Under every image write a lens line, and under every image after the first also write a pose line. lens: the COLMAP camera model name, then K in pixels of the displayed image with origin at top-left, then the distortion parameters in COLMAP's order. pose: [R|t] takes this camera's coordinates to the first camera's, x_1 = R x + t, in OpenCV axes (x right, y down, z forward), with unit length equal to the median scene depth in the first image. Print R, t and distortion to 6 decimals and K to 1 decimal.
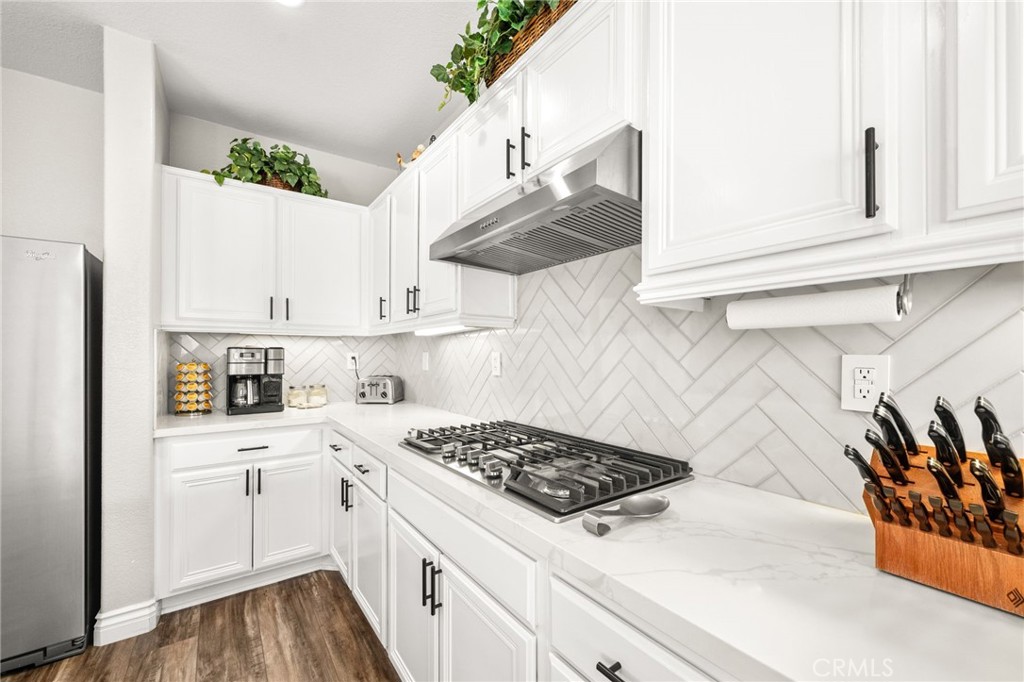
lens RADIAL K [[407.9, 0, 507.6], [0, 407.9, 348.9], [0, 0, 1]] dist [0.001142, 0.000070]
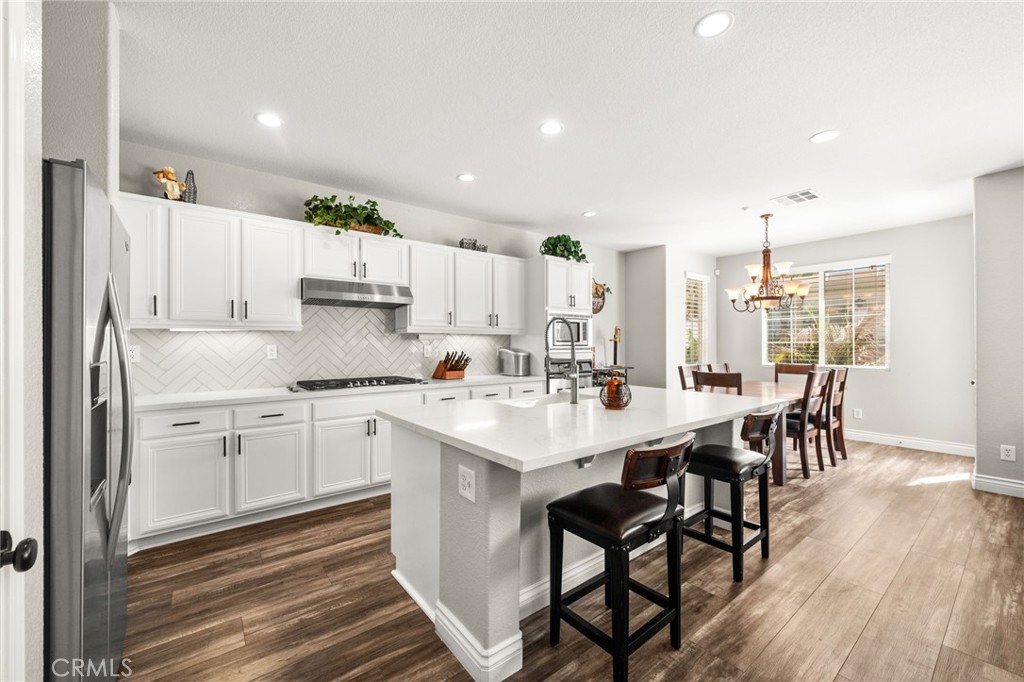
lens RADIAL K [[407.9, 0, 510.3], [0, 407.9, 342.8], [0, 0, 1]] dist [0.001142, 0.000070]
pose [[-0.045470, 0.007129, 0.998940, -1.765404], [-0.006458, 0.999952, -0.007430, 0.004536], [-0.998945, -0.006789, -0.045422, 0.098239]]
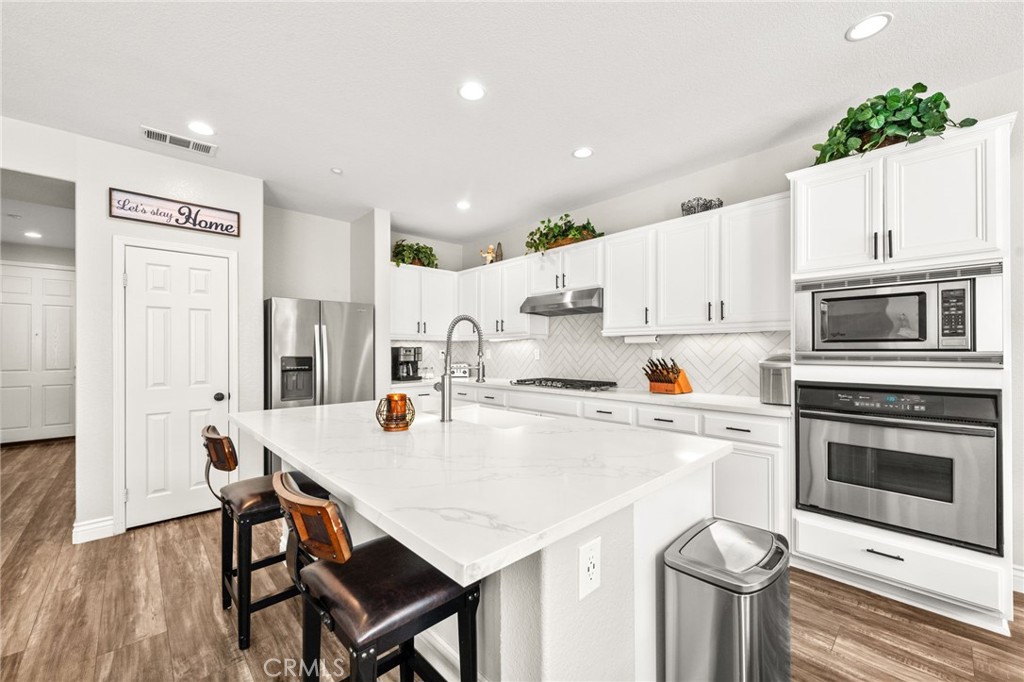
lens RADIAL K [[407.9, 0, 508.2], [0, 407.9, 347.6], [0, 0, 1]] dist [0.001142, 0.000070]
pose [[0.992325, -0.000888, 0.123650, -0.470547], [0.000472, 0.999994, 0.003391, -0.010410], [-0.123652, -0.003306, 0.992320, -1.224742]]
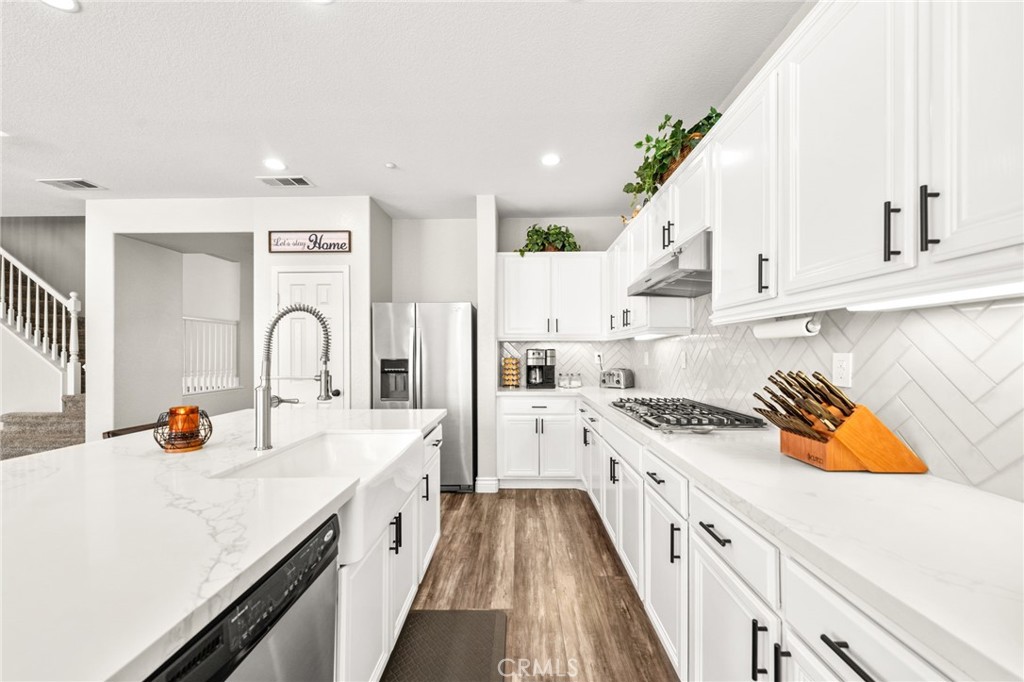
lens RADIAL K [[407.9, 0, 506.6], [0, 407.9, 349.2], [0, 0, 1]] dist [0.001142, 0.000070]
pose [[0.797908, -0.005737, -0.602752, 0.338952], [0.006739, 0.999977, -0.000597, -0.004447], [0.602742, -0.003585, 0.797928, -0.506105]]
